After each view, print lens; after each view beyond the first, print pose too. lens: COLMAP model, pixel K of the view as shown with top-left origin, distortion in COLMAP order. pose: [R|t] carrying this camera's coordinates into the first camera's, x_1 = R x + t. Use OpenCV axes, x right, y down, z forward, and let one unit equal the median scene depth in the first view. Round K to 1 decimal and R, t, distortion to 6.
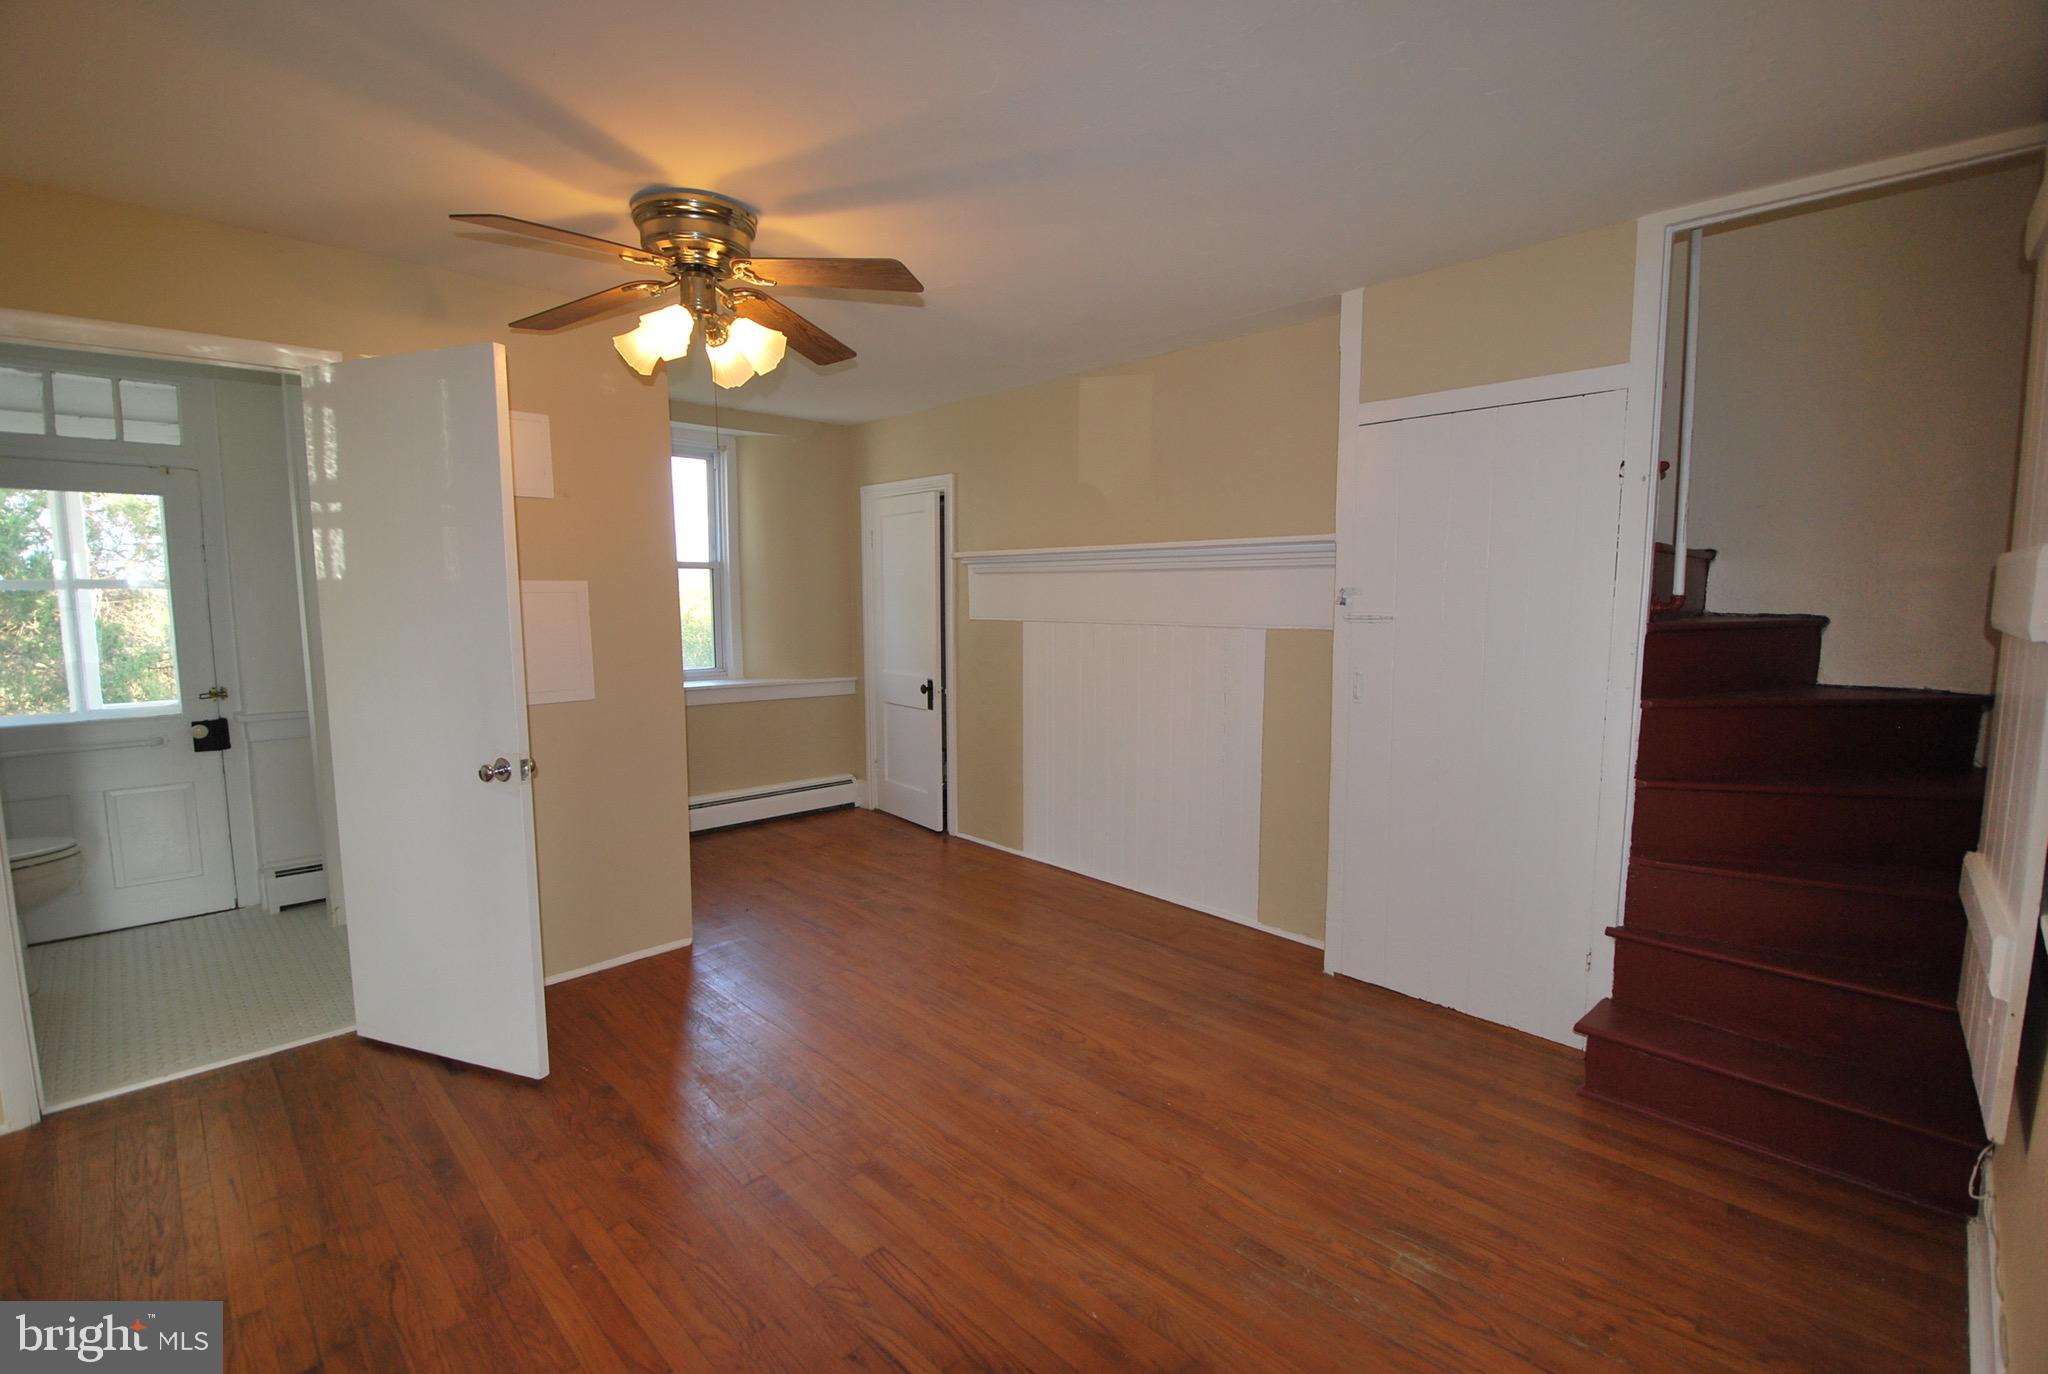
lens RADIAL K [[915.9, 0, 1044.8], [0, 915.9, 683.8], [0, 0, 1]] dist [-0.024668, -0.003105]
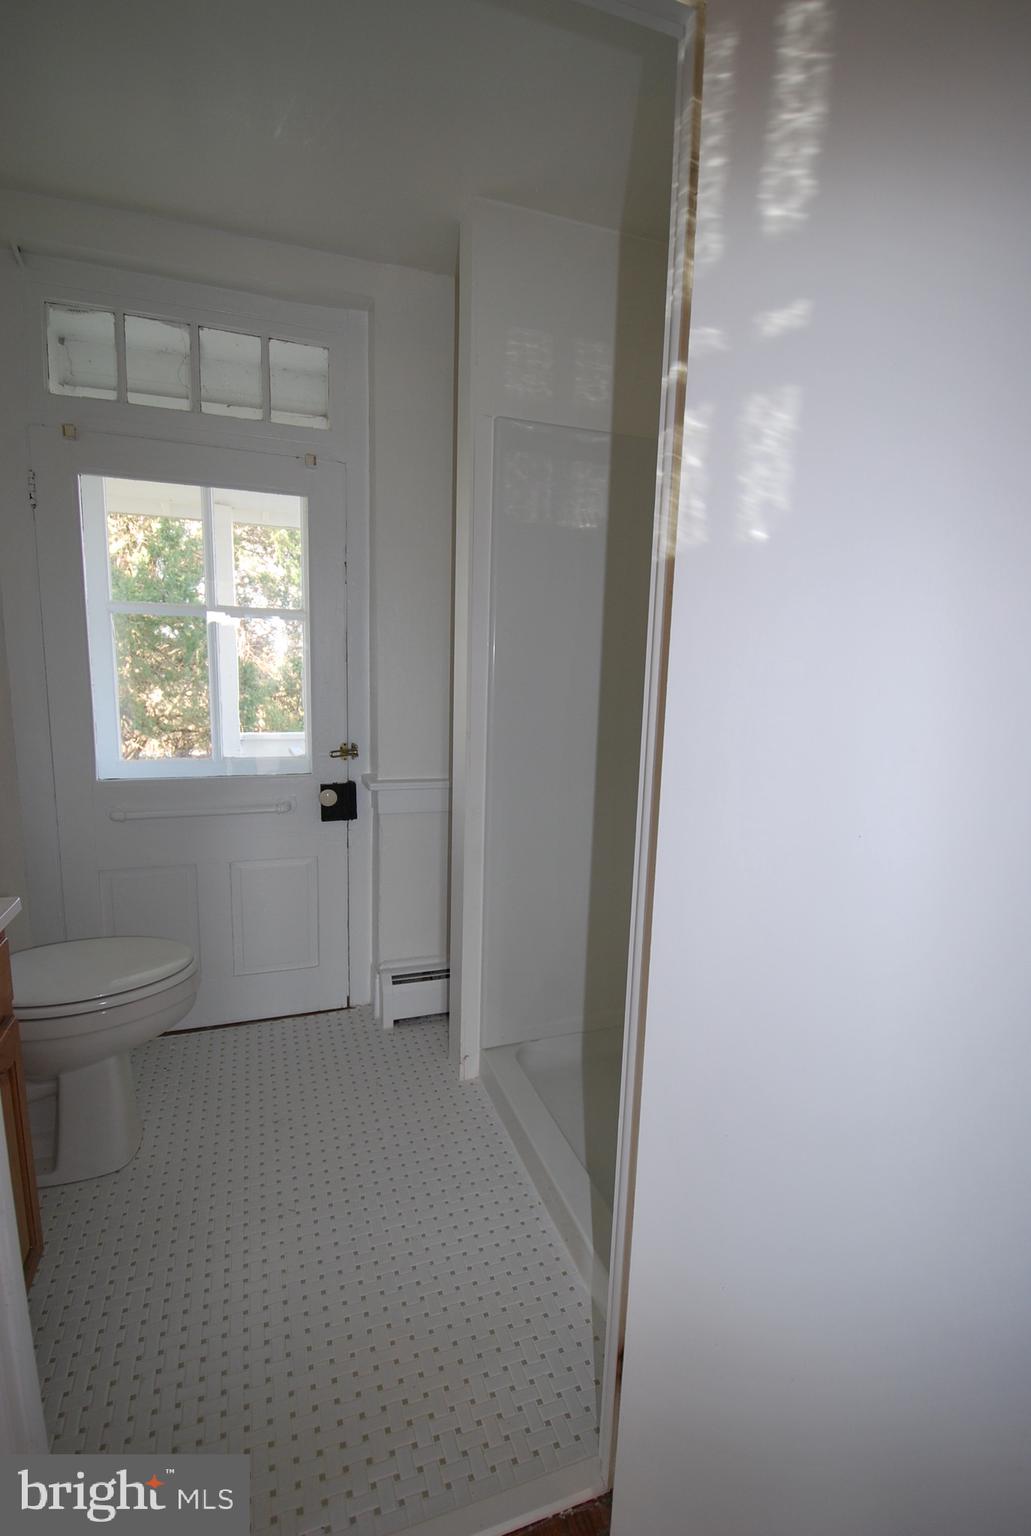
lens RADIAL K [[686.9, 0, 504.2], [0, 686.9, 775.3], [0, 0, 1]] dist [-0.024668, -0.003105]
pose [[0.896310, 0.106216, -0.430518, -0.537668], [-0.077741, 0.993491, 0.083260, -0.029170], [0.436559, -0.041158, 0.898734, 0.513345]]
